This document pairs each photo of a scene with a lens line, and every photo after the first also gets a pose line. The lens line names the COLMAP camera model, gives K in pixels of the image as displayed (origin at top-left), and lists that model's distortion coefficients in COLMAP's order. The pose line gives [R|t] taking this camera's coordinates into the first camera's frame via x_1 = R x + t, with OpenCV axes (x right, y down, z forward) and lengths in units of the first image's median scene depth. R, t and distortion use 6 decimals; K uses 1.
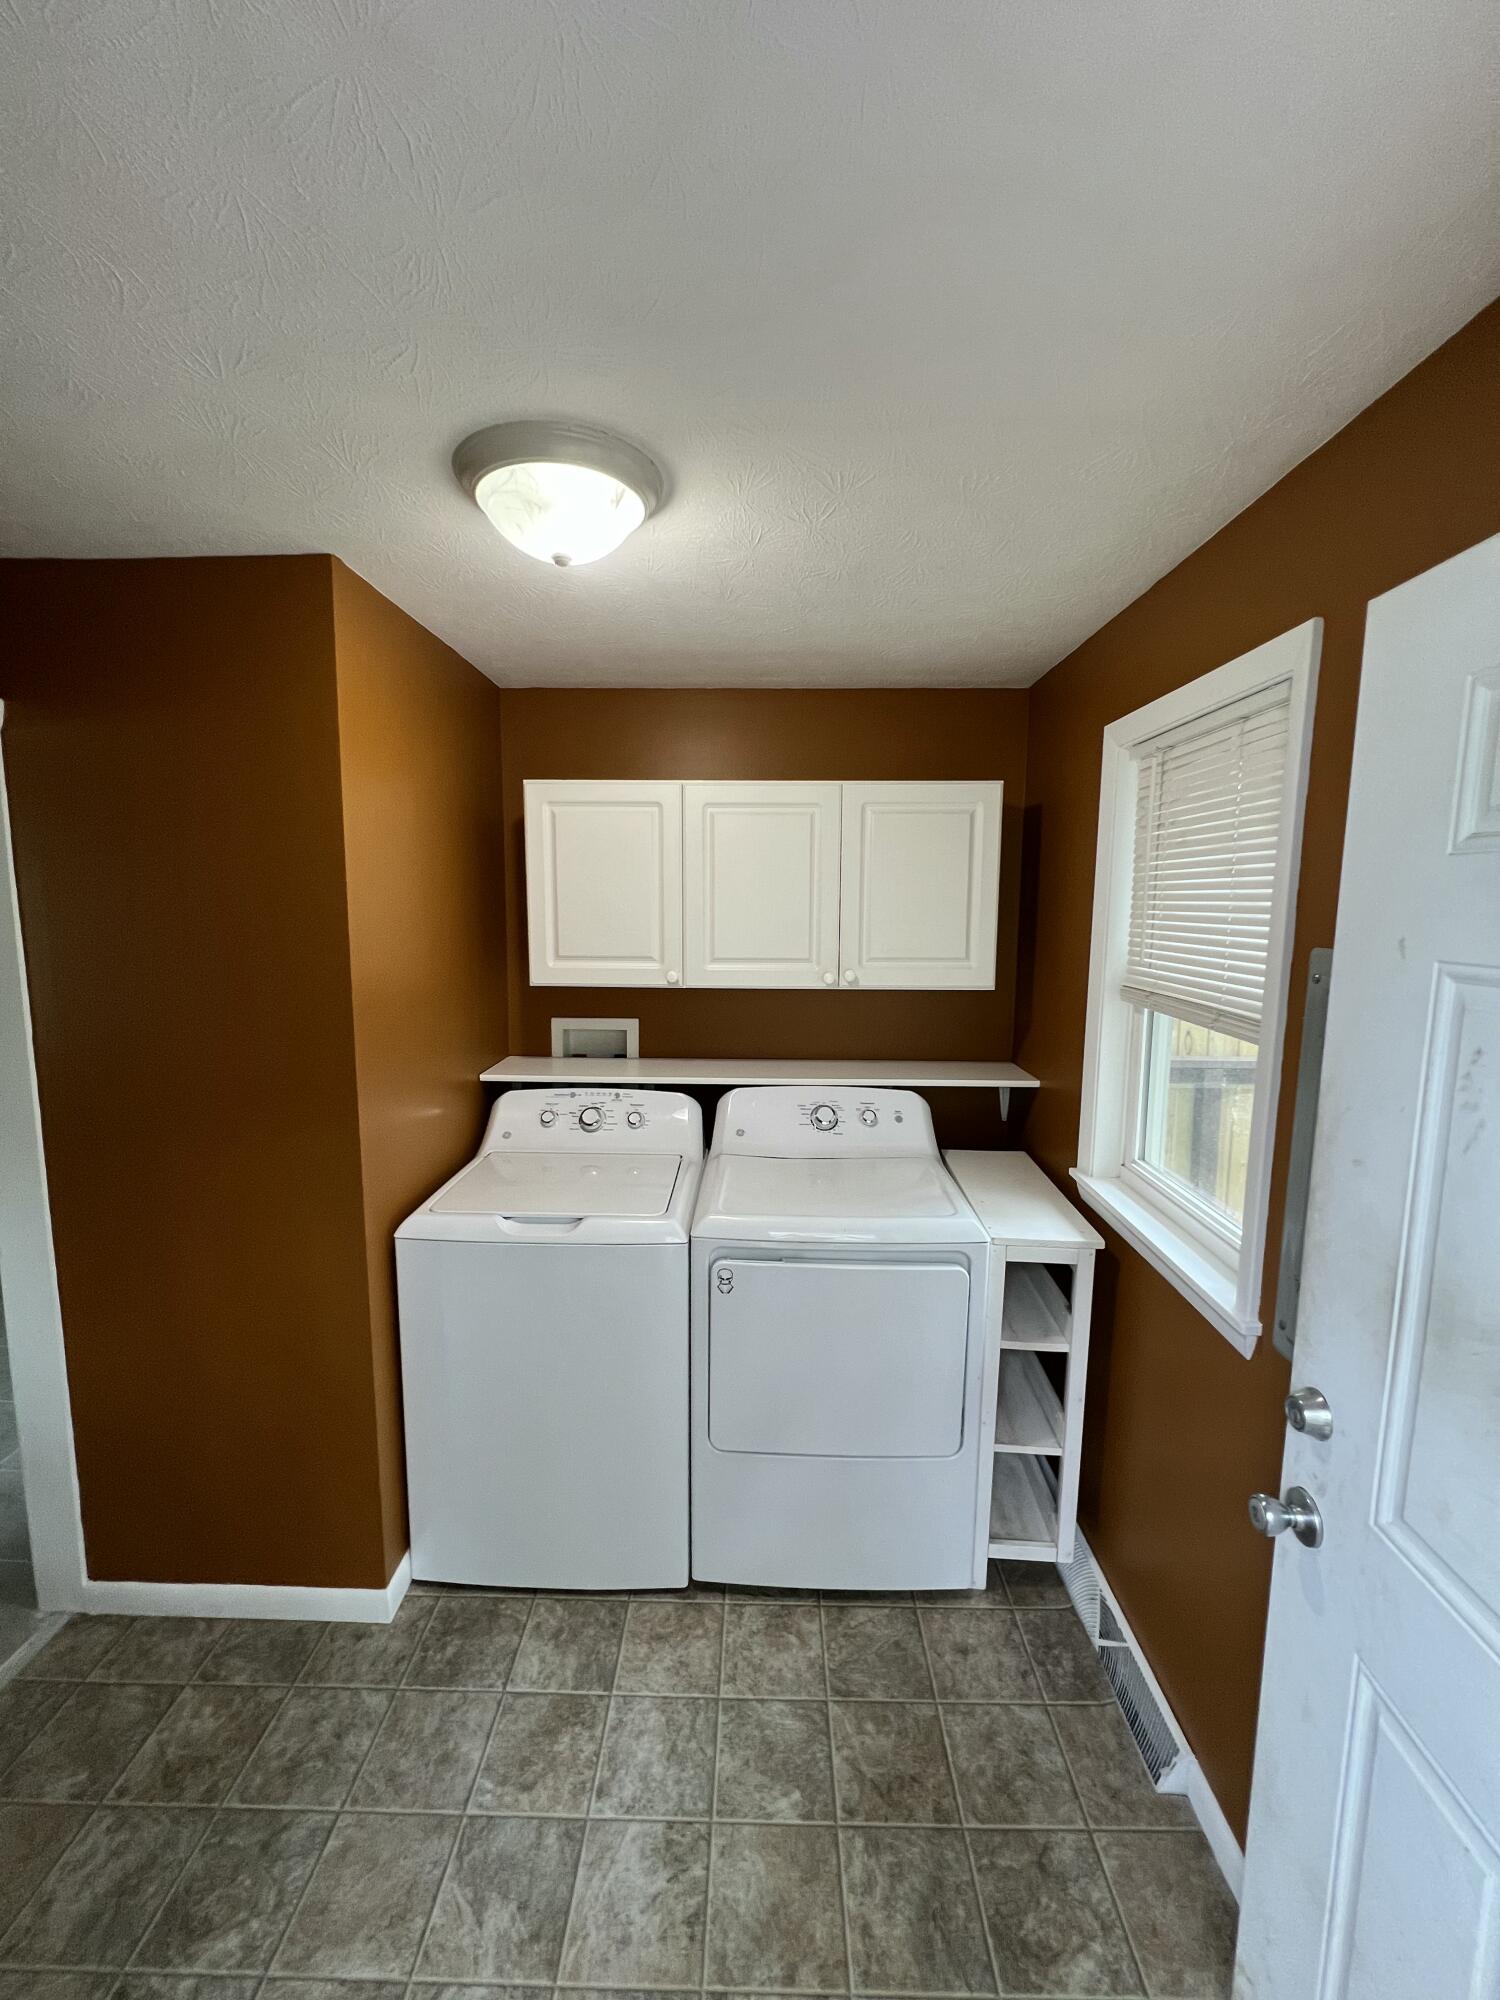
lens RADIAL K [[801.2, 0, 749.9], [0, 801.2, 998.8], [0, 0, 1]] dist [-0.002114, 0.000957]
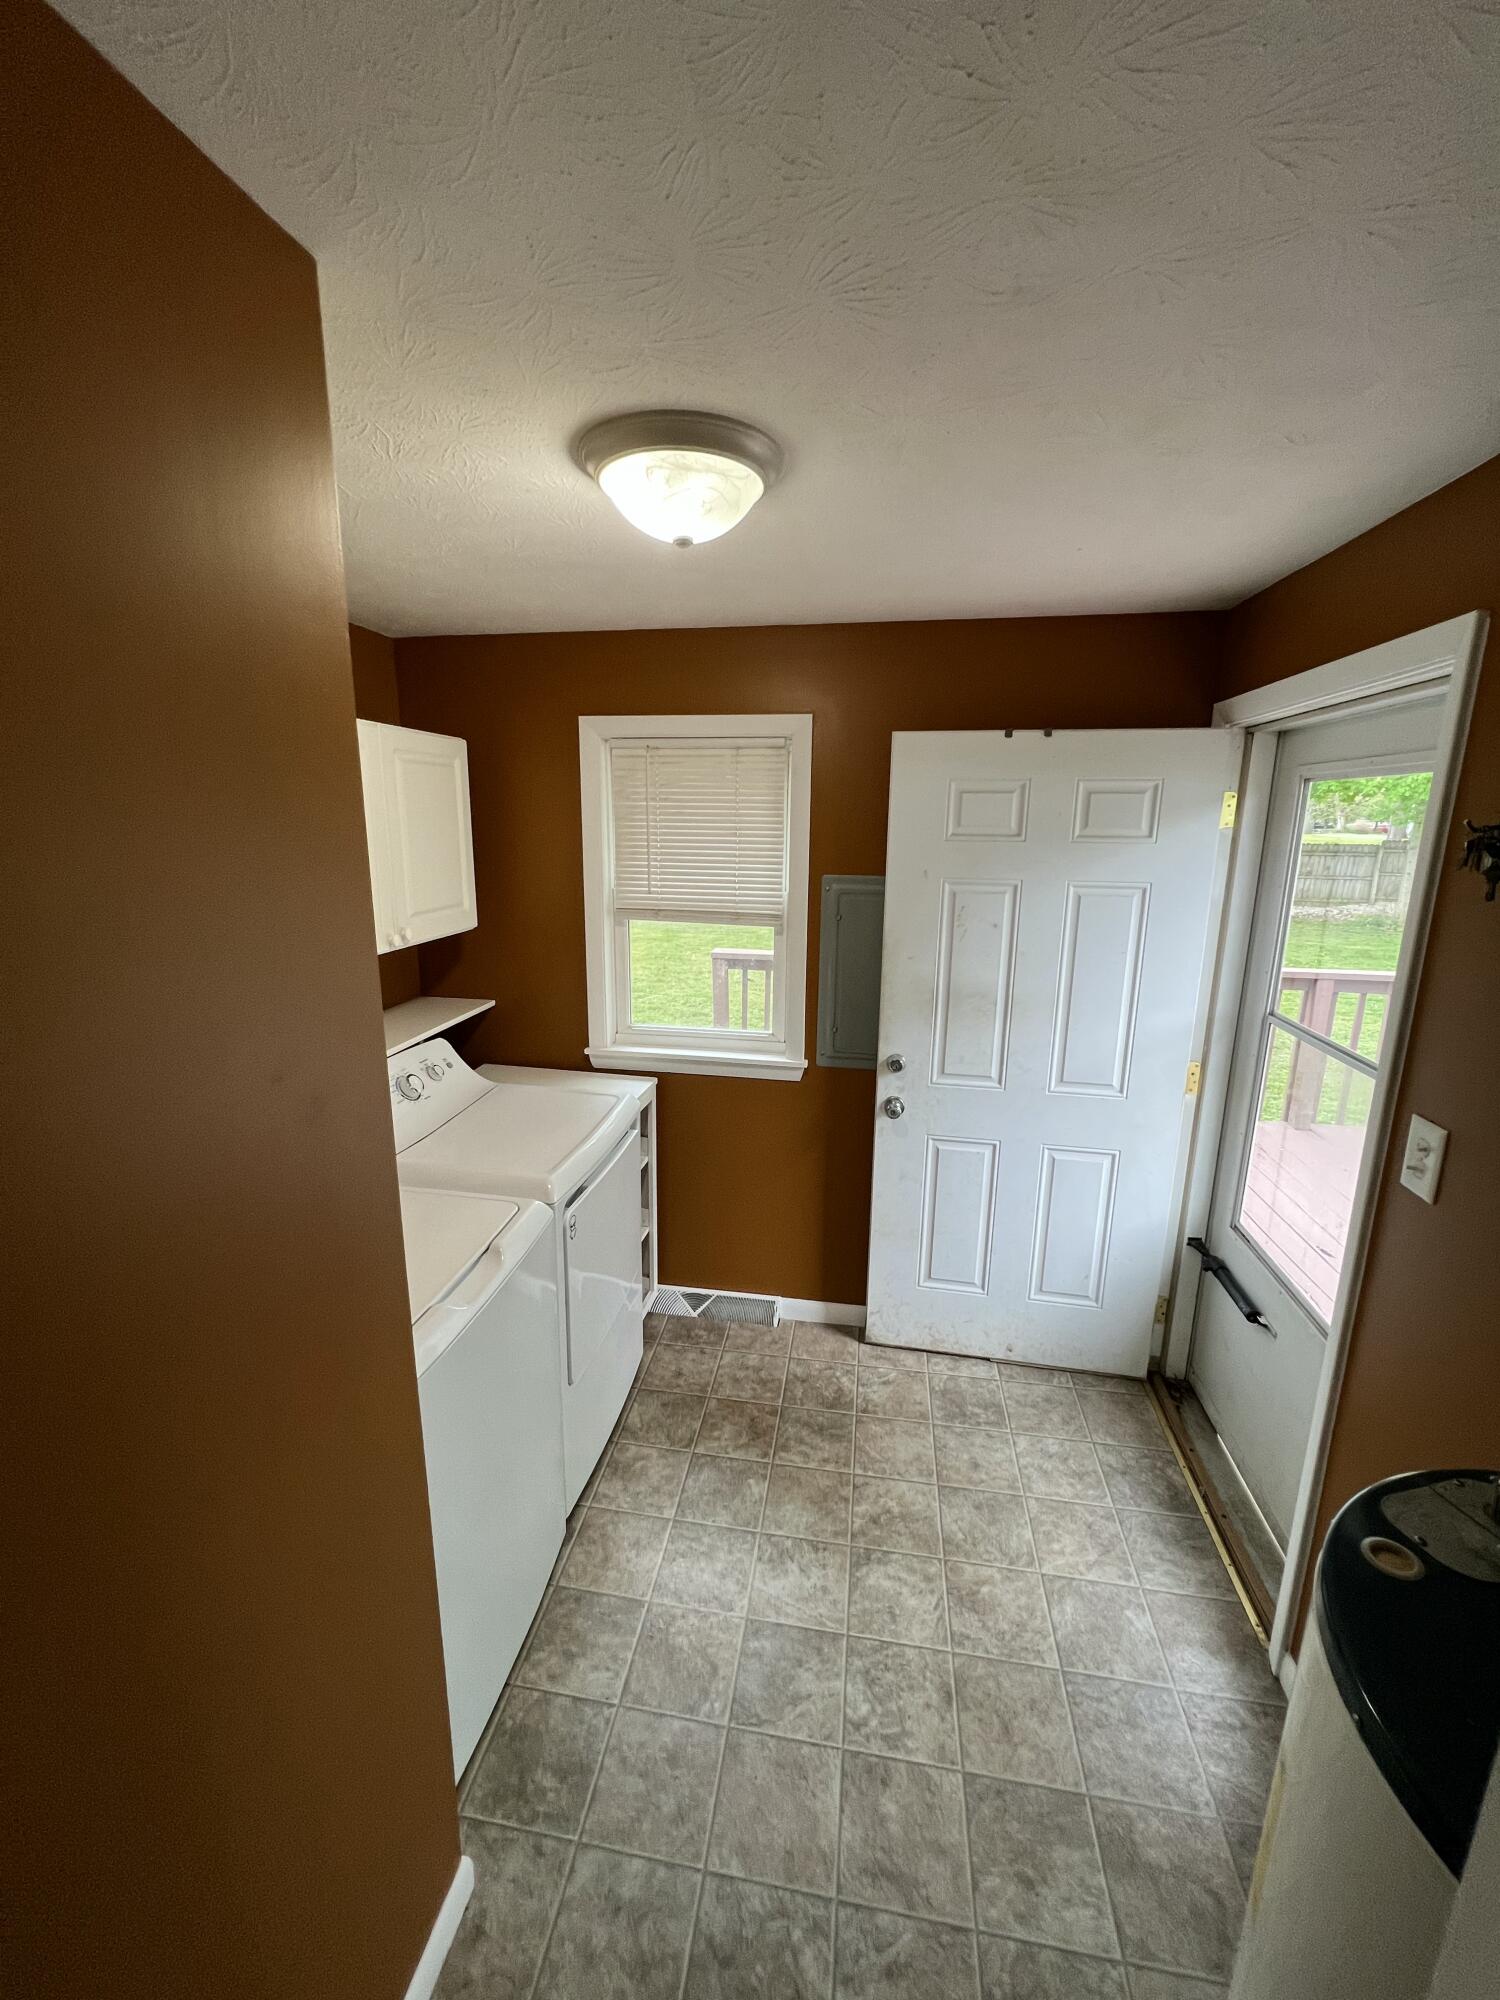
lens RADIAL K [[801.2, 0, 747.6], [0, 801.2, 996.7], [0, 0, 1]] dist [-0.002114, 0.000957]
pose [[0.137161, -0.214647, 0.967013, -1.121815], [0.110637, 0.973450, 0.200384, -0.151230], [-0.984351, 0.079503, 0.157267, 0.681176]]
